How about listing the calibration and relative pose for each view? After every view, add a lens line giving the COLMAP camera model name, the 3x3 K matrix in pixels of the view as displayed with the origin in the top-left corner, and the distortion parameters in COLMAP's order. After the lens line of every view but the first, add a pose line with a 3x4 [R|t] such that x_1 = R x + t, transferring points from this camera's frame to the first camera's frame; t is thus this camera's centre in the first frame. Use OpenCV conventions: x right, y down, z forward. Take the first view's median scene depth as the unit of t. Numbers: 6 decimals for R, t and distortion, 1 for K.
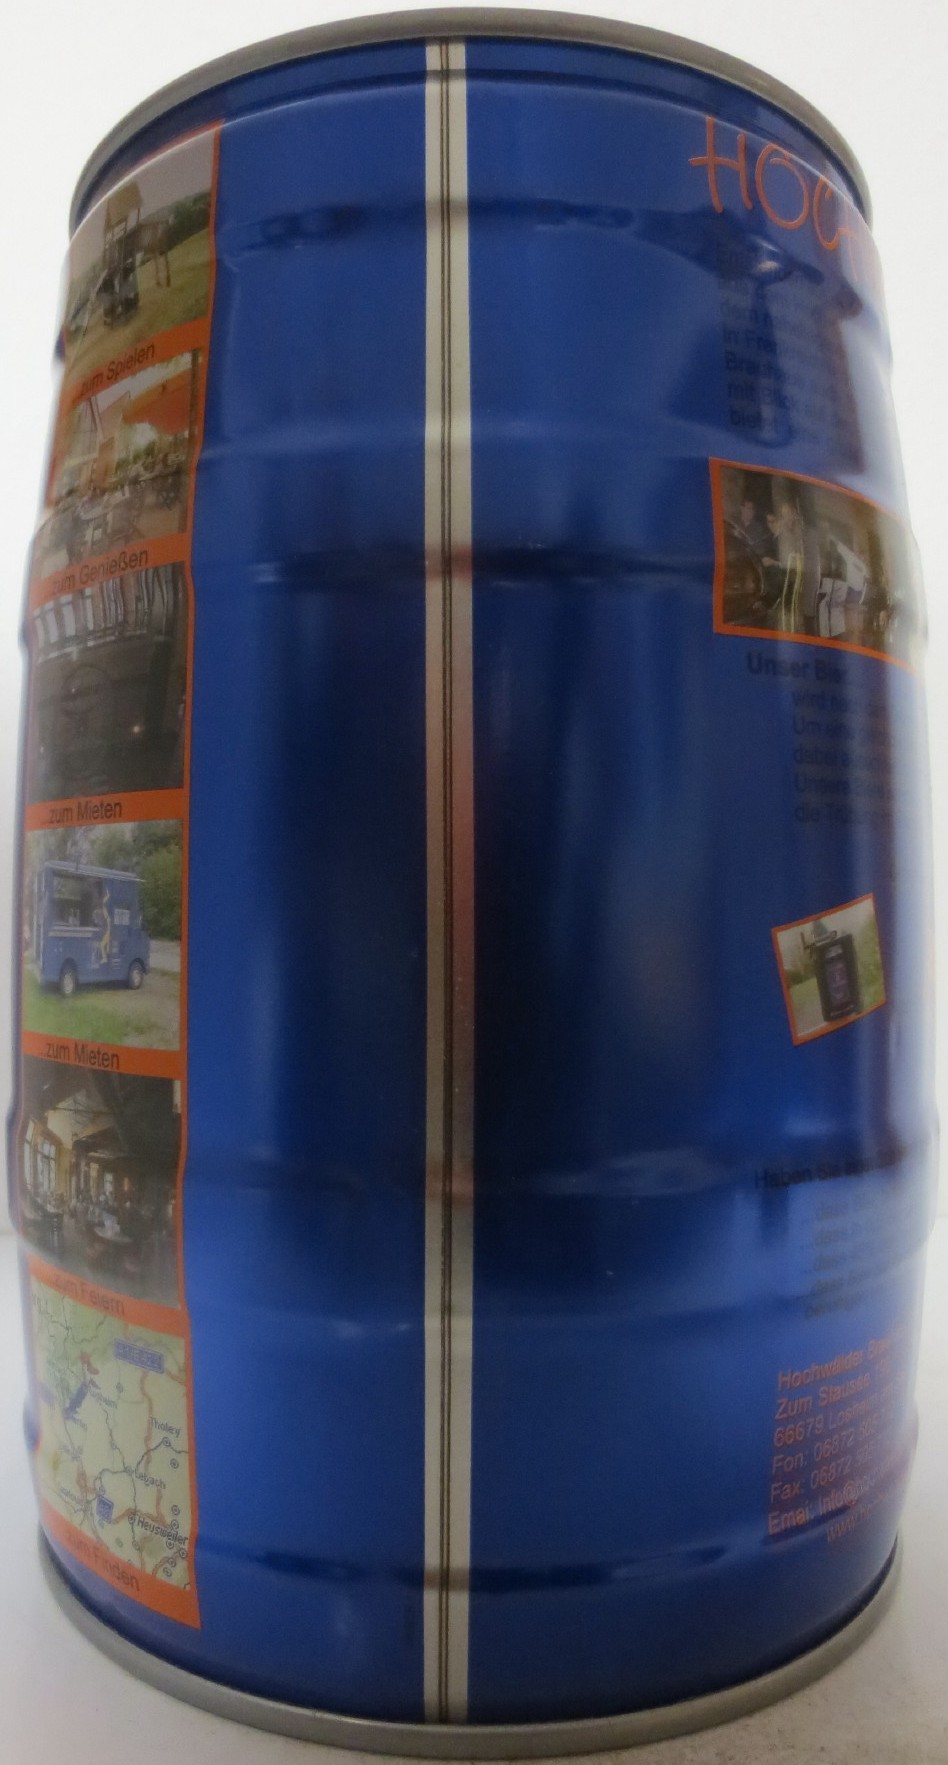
lens RADIAL K [[1282.7, 0, 472.9], [0, 1282.7, 895.2], [0, 0, 1]] dist [0.003571, -0.001794]
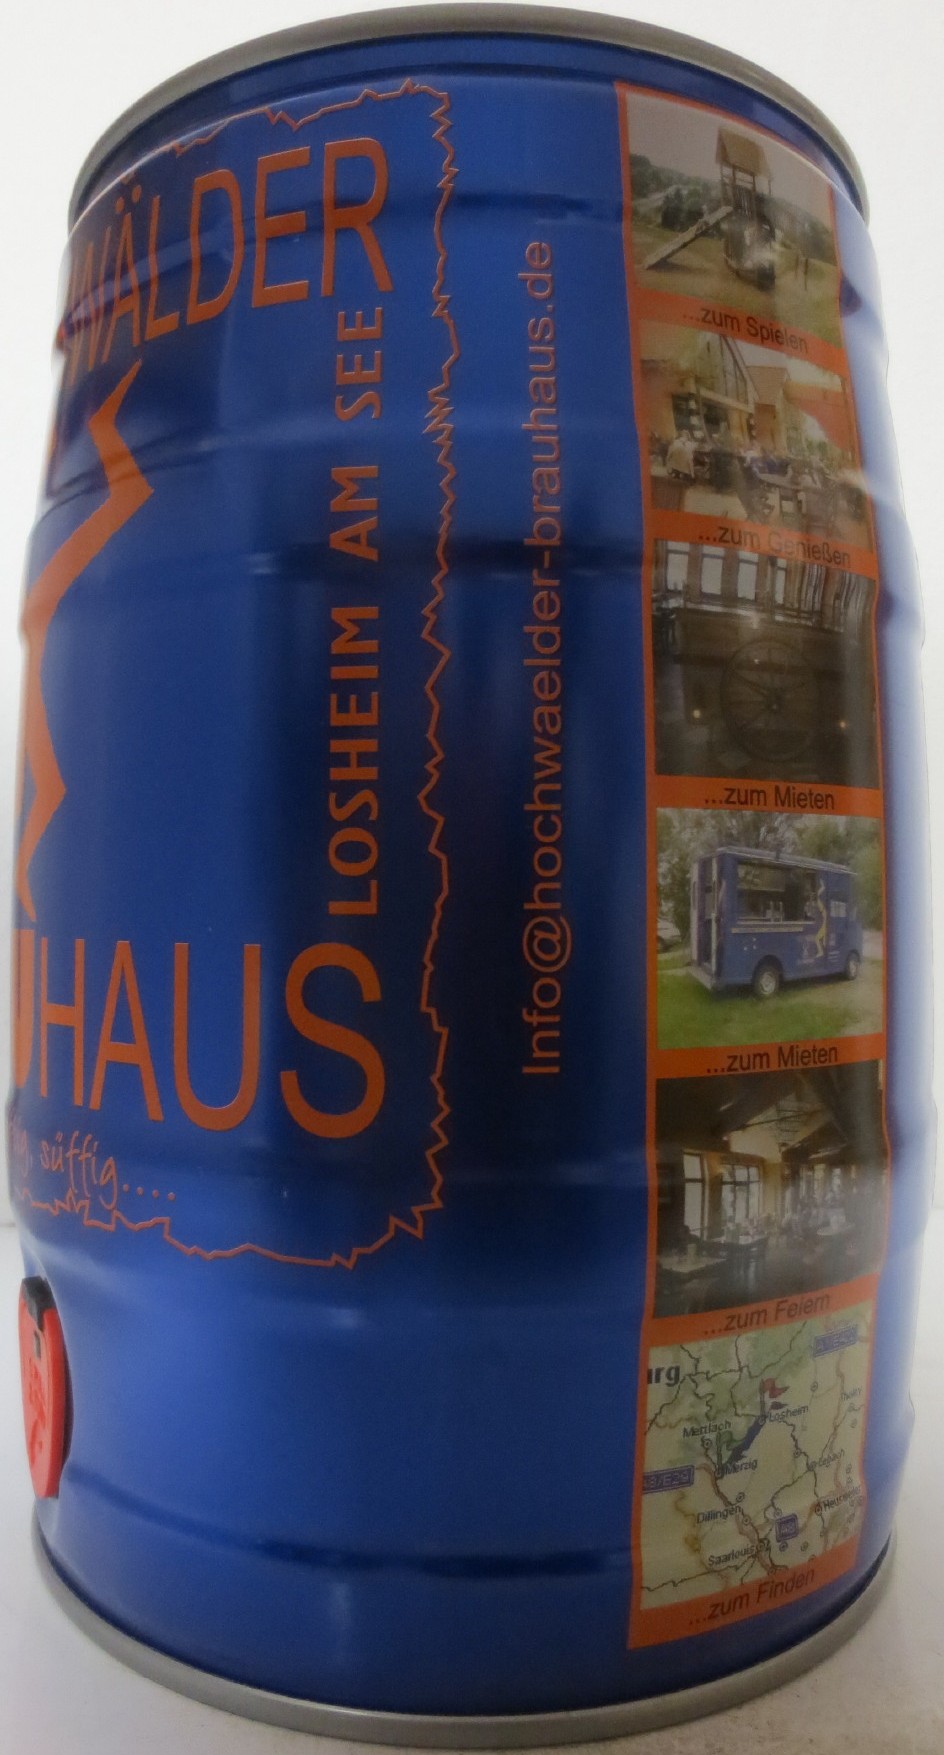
lens RADIAL K [[1284.2, 0, 472.0], [0, 1284.2, 877.5], [0, 0, 1]] dist [-0.019096, 0.002272]
pose [[0.252434, 0.012376, 0.967535, -1.298754], [-0.012328, 0.999878, -0.009573, 0.005177], [-0.967536, -0.009511, 0.252556, 1.011095]]
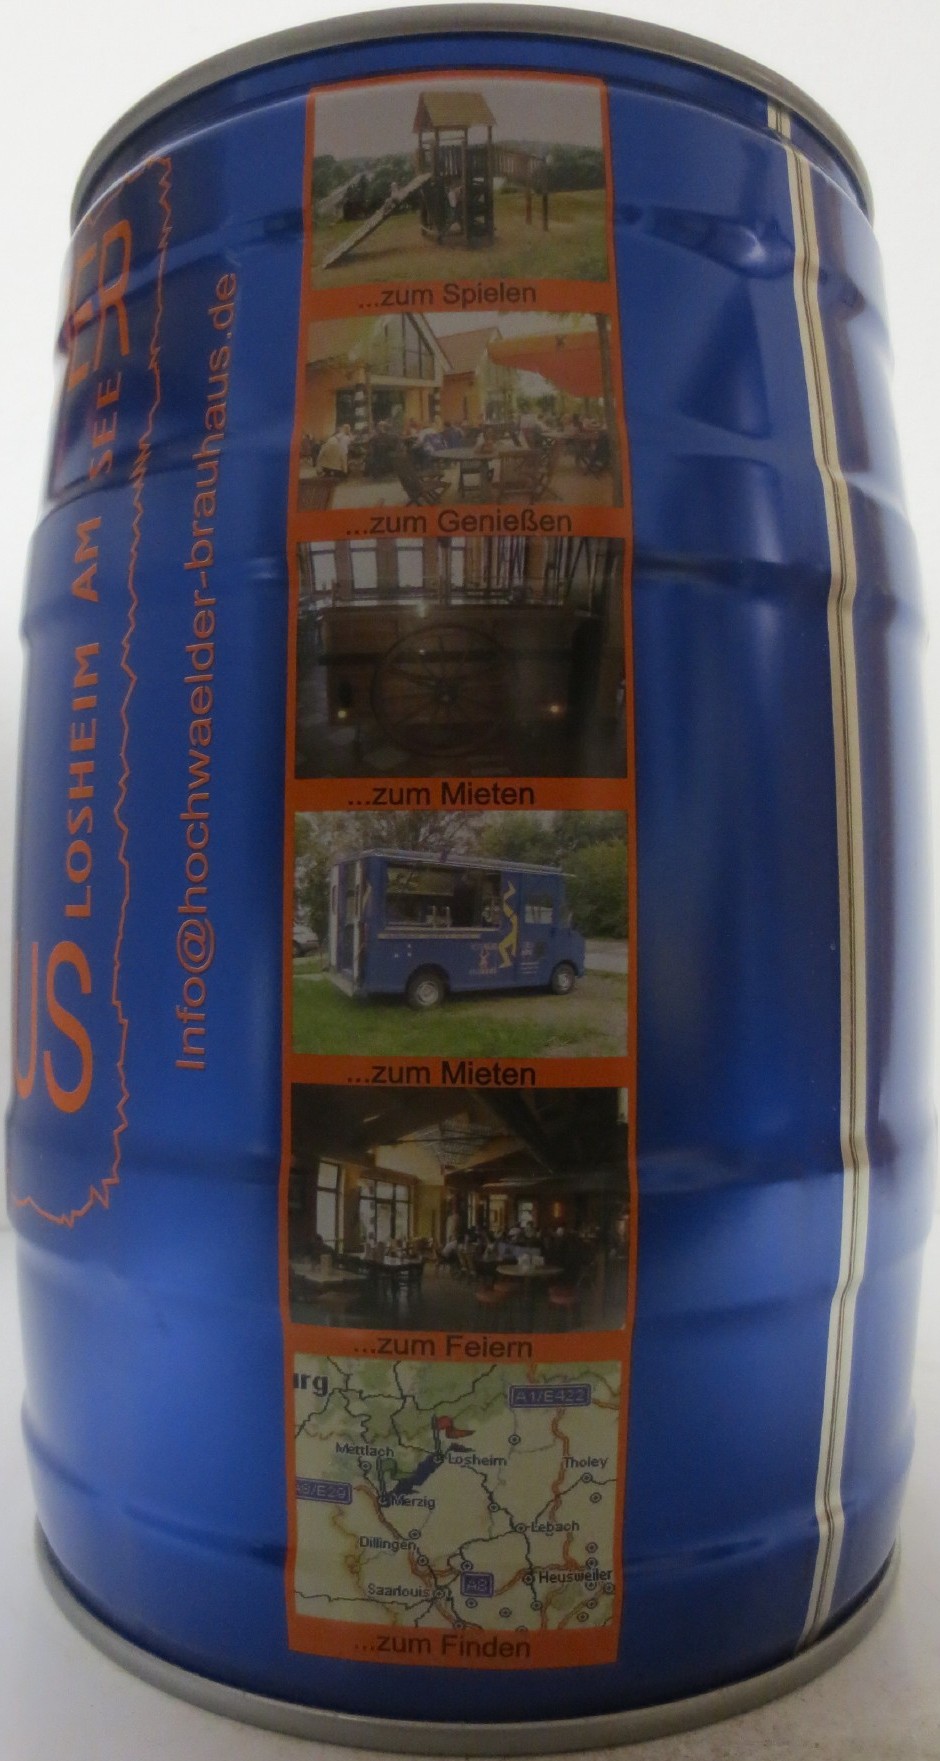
lens RADIAL K [[1265.3, 0, 470.0], [0, 1265.3, 880.5], [0, 0, 1]] dist [-0.010583, -0.000537]
pose [[0.744282, 0.008513, 0.667811, -0.892176], [-0.008603, 0.999958, -0.003159, -0.004168], [-0.667810, -0.003394, 0.744324, 0.365412]]
